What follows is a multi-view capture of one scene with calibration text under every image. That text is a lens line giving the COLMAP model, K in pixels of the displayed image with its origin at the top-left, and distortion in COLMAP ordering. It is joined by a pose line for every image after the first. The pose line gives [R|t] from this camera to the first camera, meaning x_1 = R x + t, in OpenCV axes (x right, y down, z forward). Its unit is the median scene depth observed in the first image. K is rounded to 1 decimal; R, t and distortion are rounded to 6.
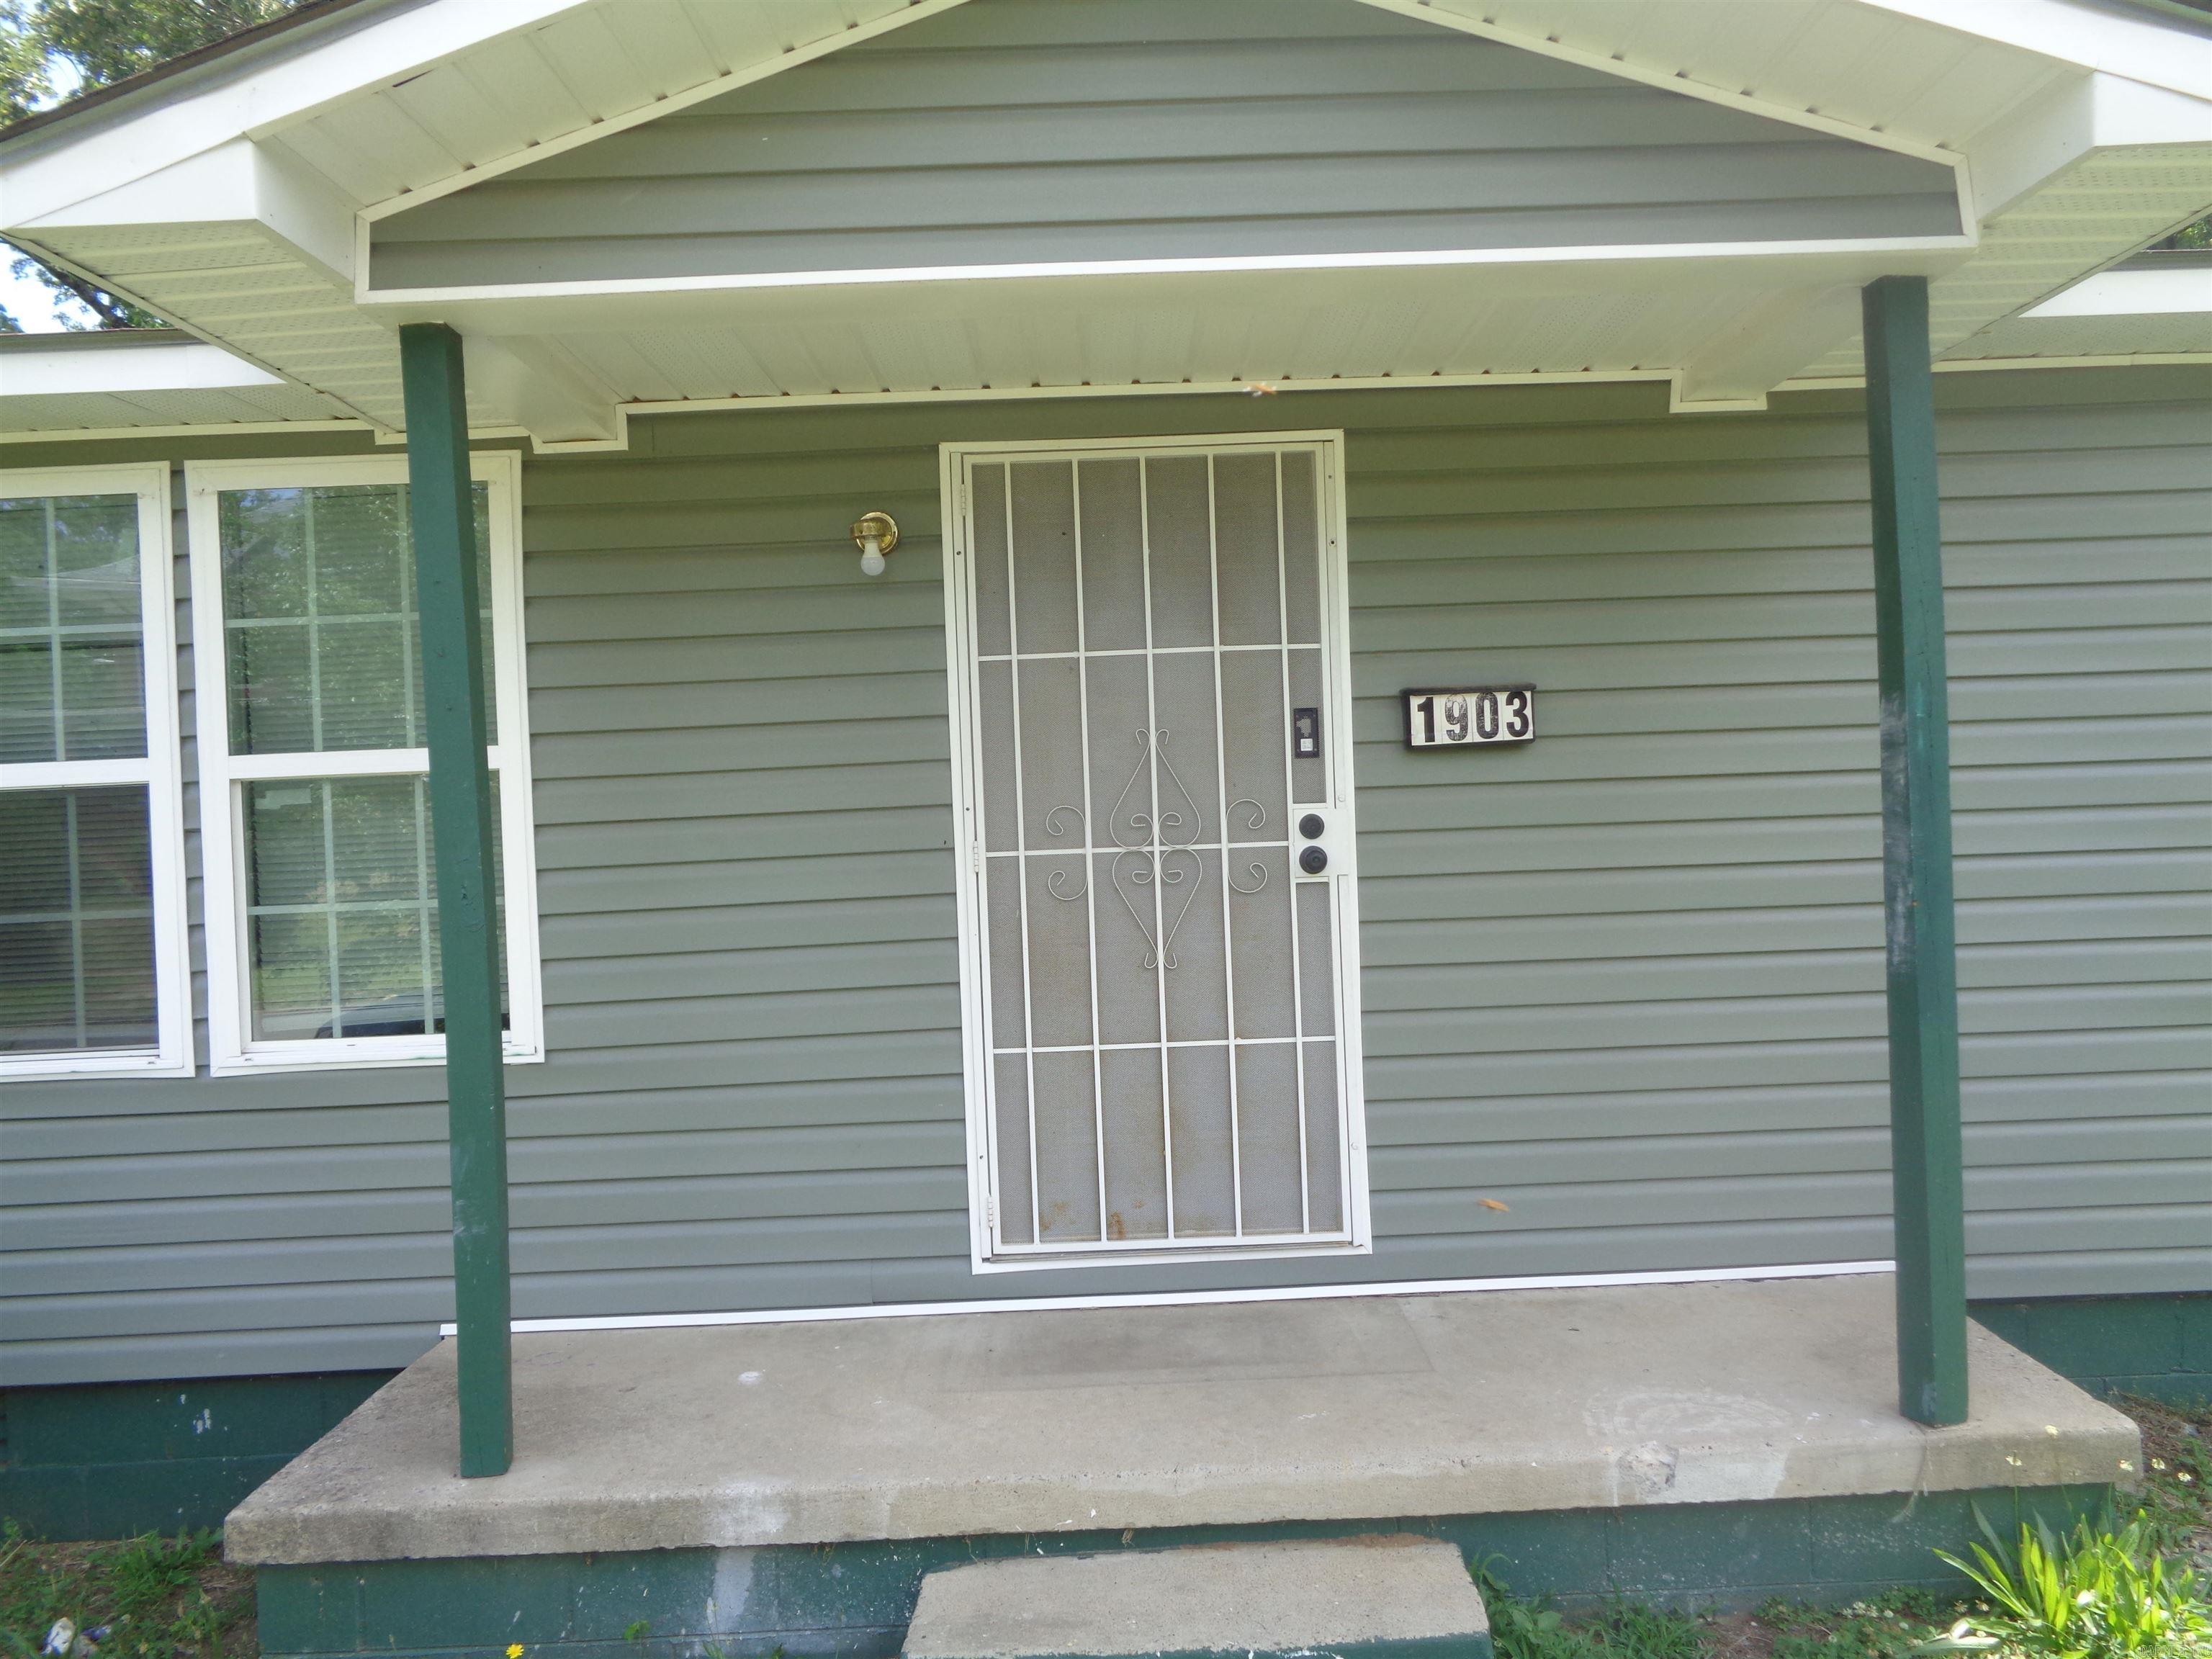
lens RADIAL K [[1657.6, 0, 1117.2], [0, 1657.6, 823.9], [0, 0, 1]] dist [0.008283, -0.002316]
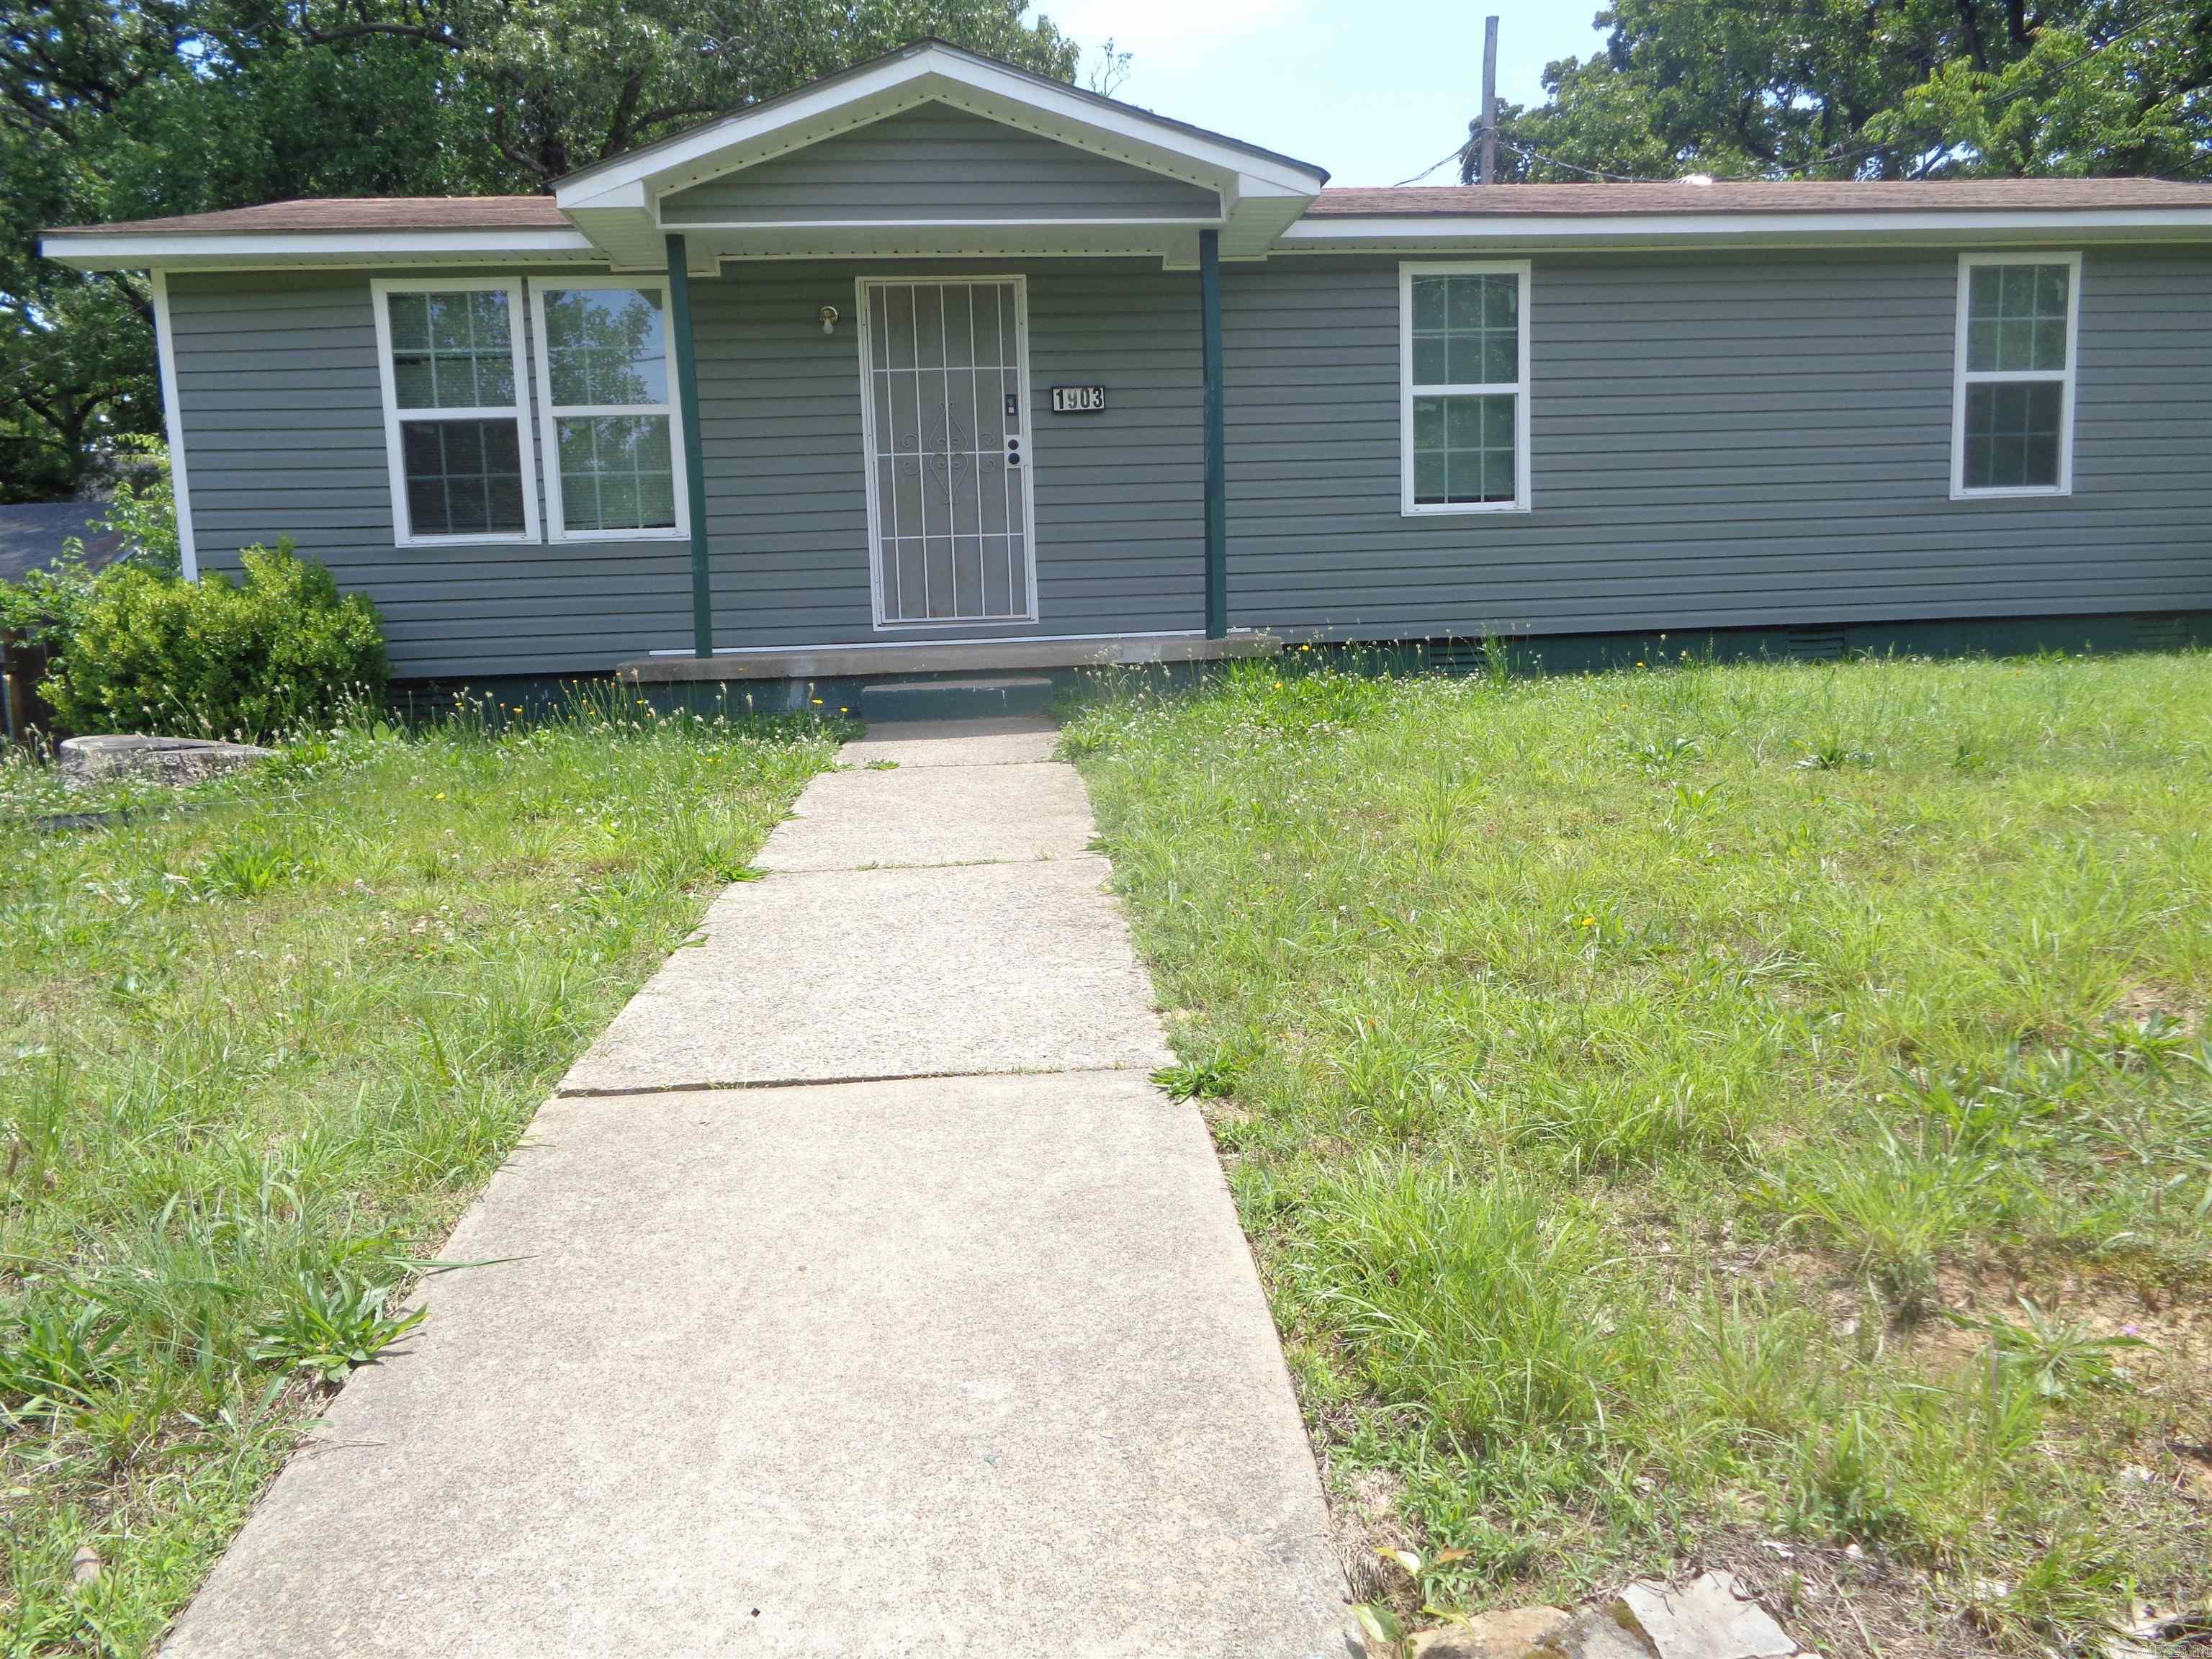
lens RADIAL K [[1657.6, 0, 1118.8], [0, 1657.6, 824.9], [0, 0, 1]] dist [0.008283, -0.002316]
pose [[0.995734, -0.006210, 0.092062, 0.044550], [-0.005151, 0.992435, 0.122659, 0.254303], [-0.092127, -0.122610, 0.988170, -1.467468]]
